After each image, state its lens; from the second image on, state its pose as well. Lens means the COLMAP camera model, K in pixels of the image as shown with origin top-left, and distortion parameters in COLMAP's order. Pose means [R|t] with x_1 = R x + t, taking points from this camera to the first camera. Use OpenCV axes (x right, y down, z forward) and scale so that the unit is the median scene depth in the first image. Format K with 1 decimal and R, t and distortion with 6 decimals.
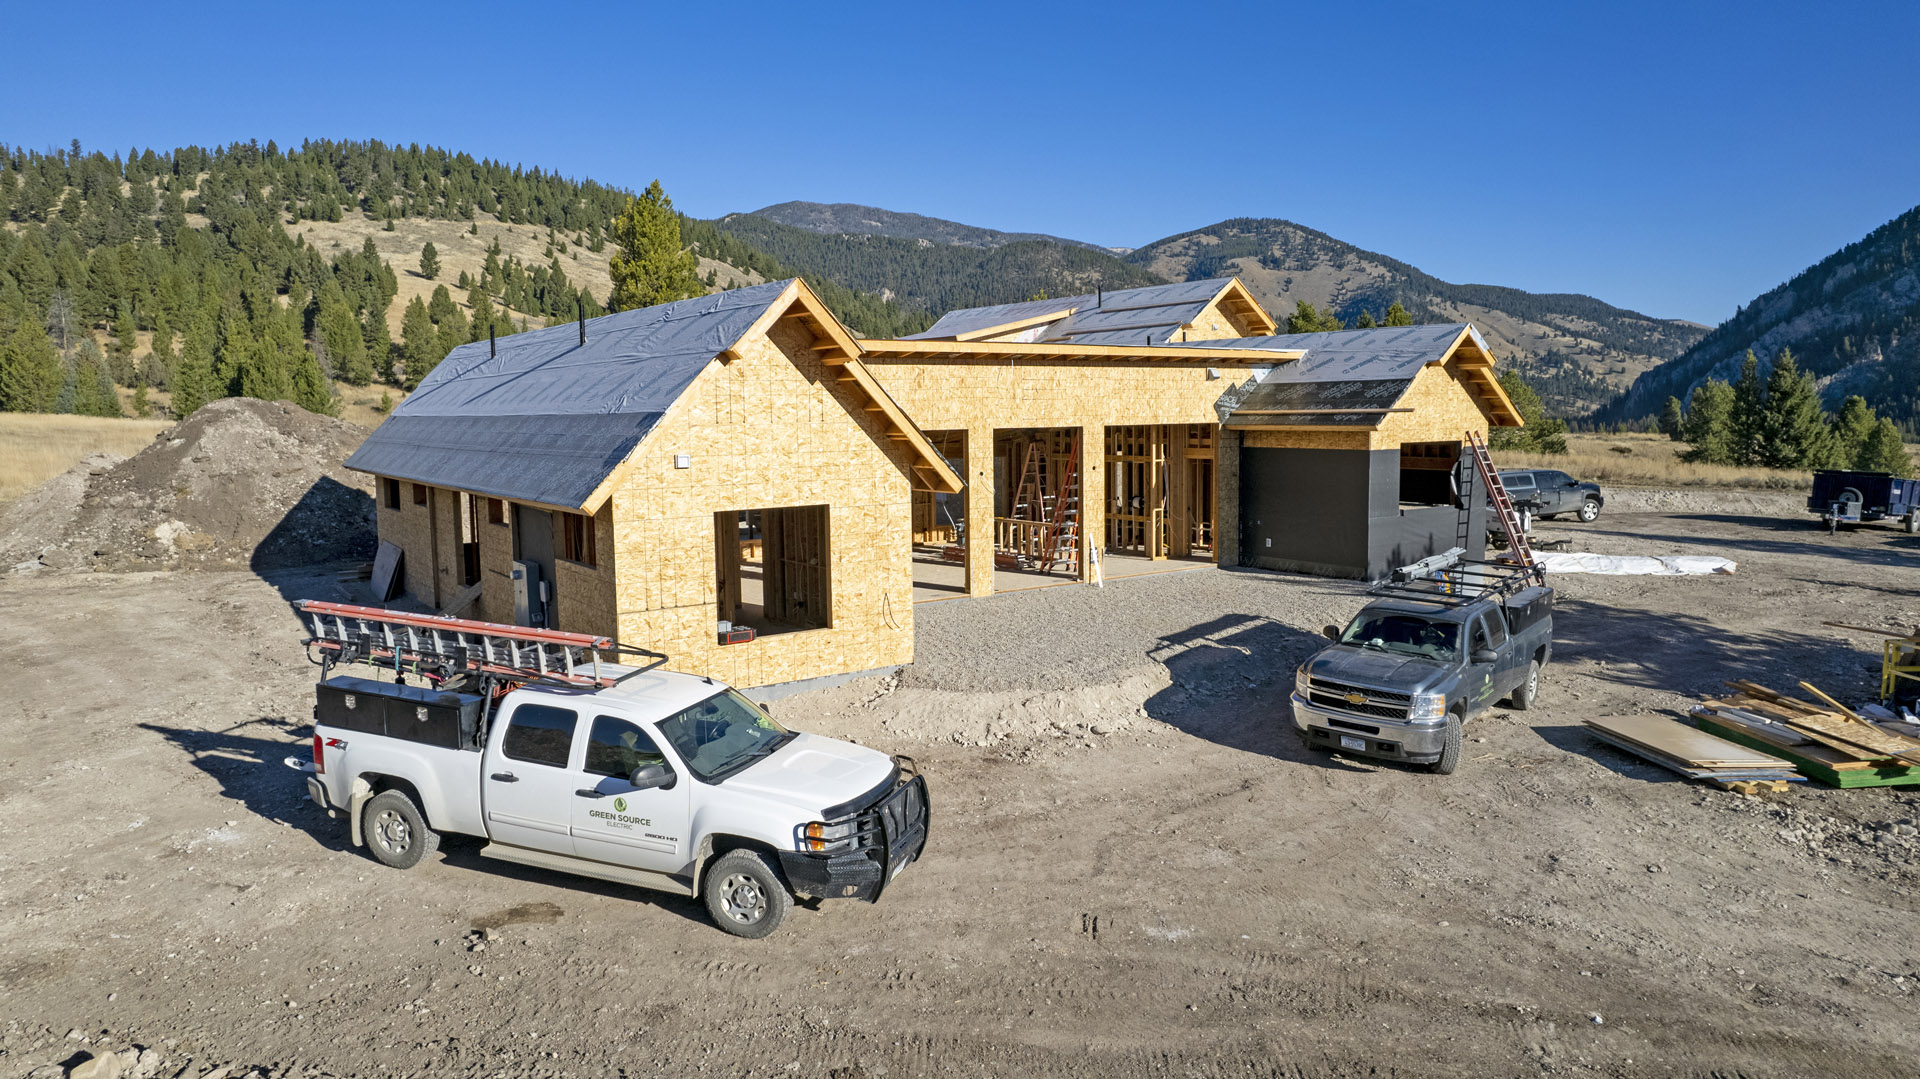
lens RADIAL K [[1222.9, 0, 956.3], [0, 1222.9, 535.3], [0, 0, 1]] dist [-0.073005, 0.070111]
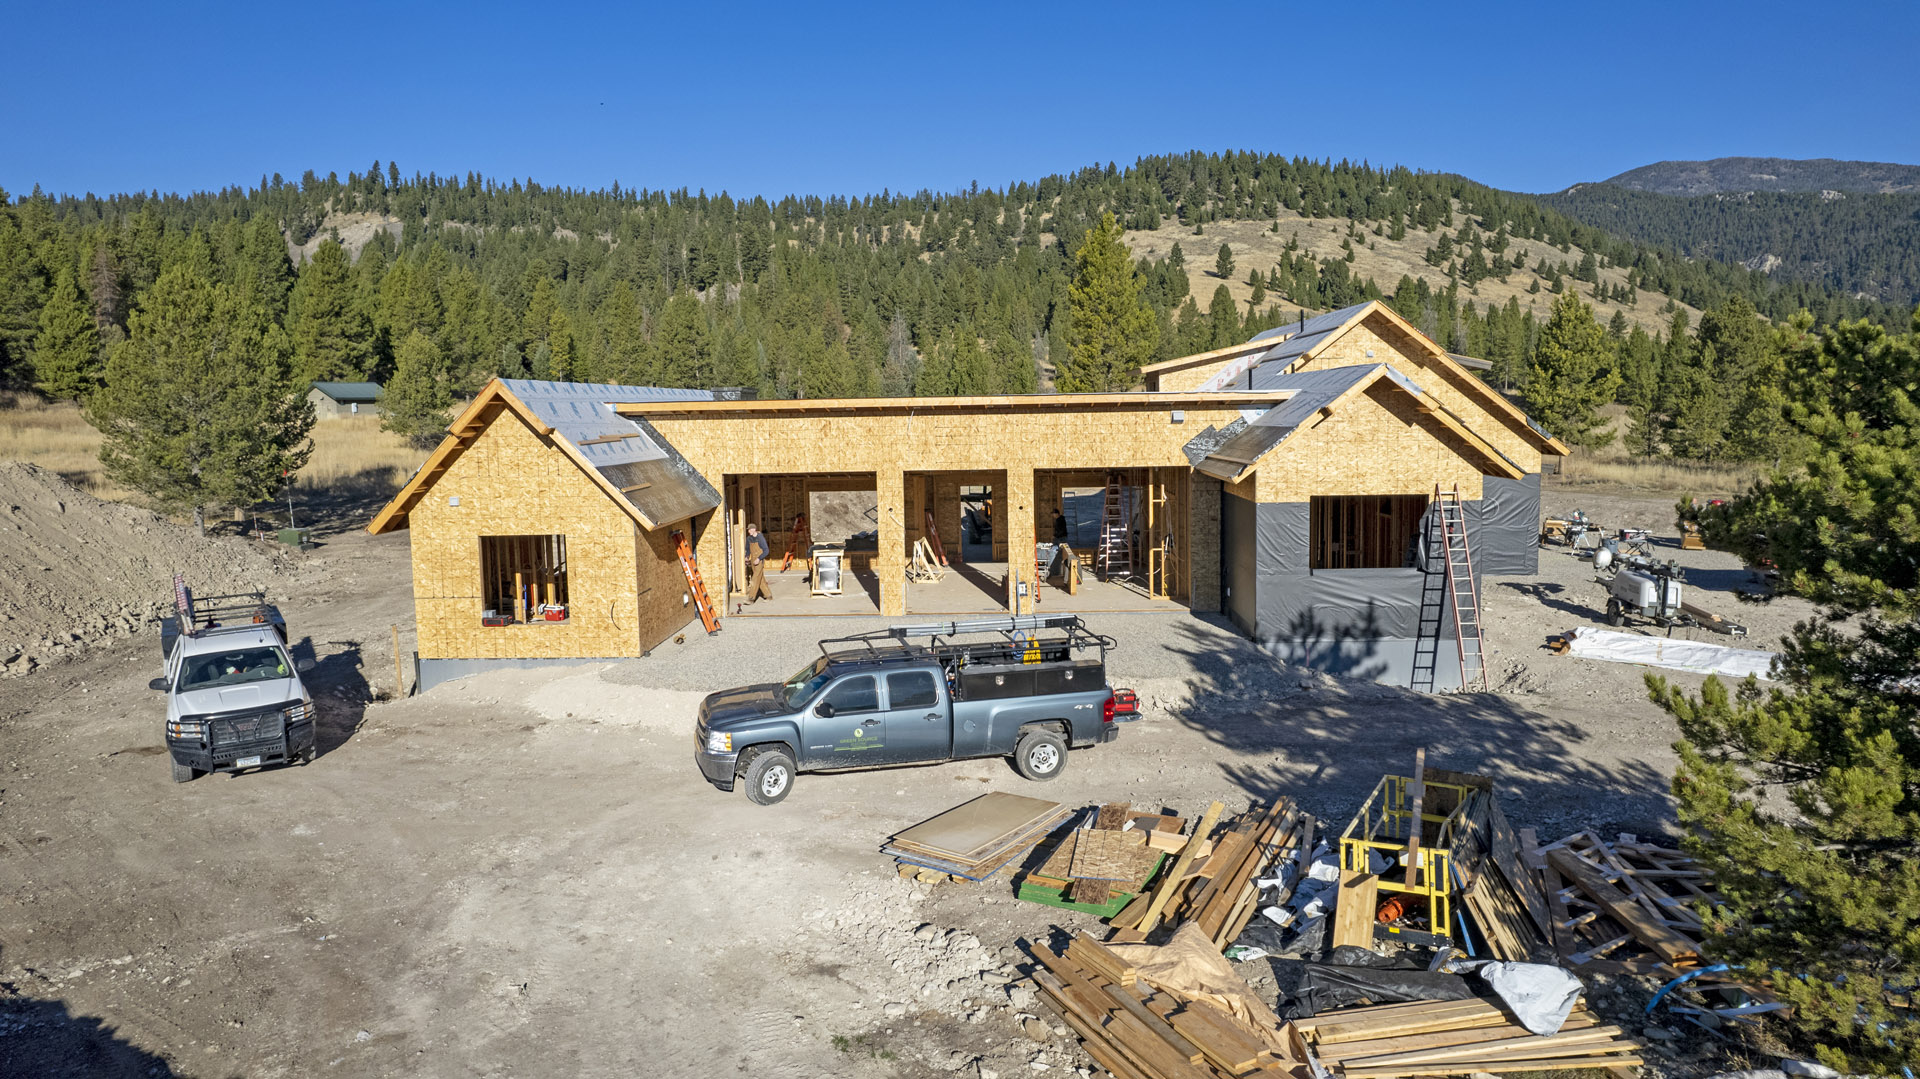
lens RADIAL K [[1222.9, 0, 956.3], [0, 1222.9, 535.3], [0, 0, 1]] dist [-0.073005, 0.070111]
pose [[0.798746, 0.059834, -0.598686, 0.605812], [-0.054567, 0.998146, 0.026956, -0.048455], [0.599189, 0.011137, 0.800530, 0.089687]]
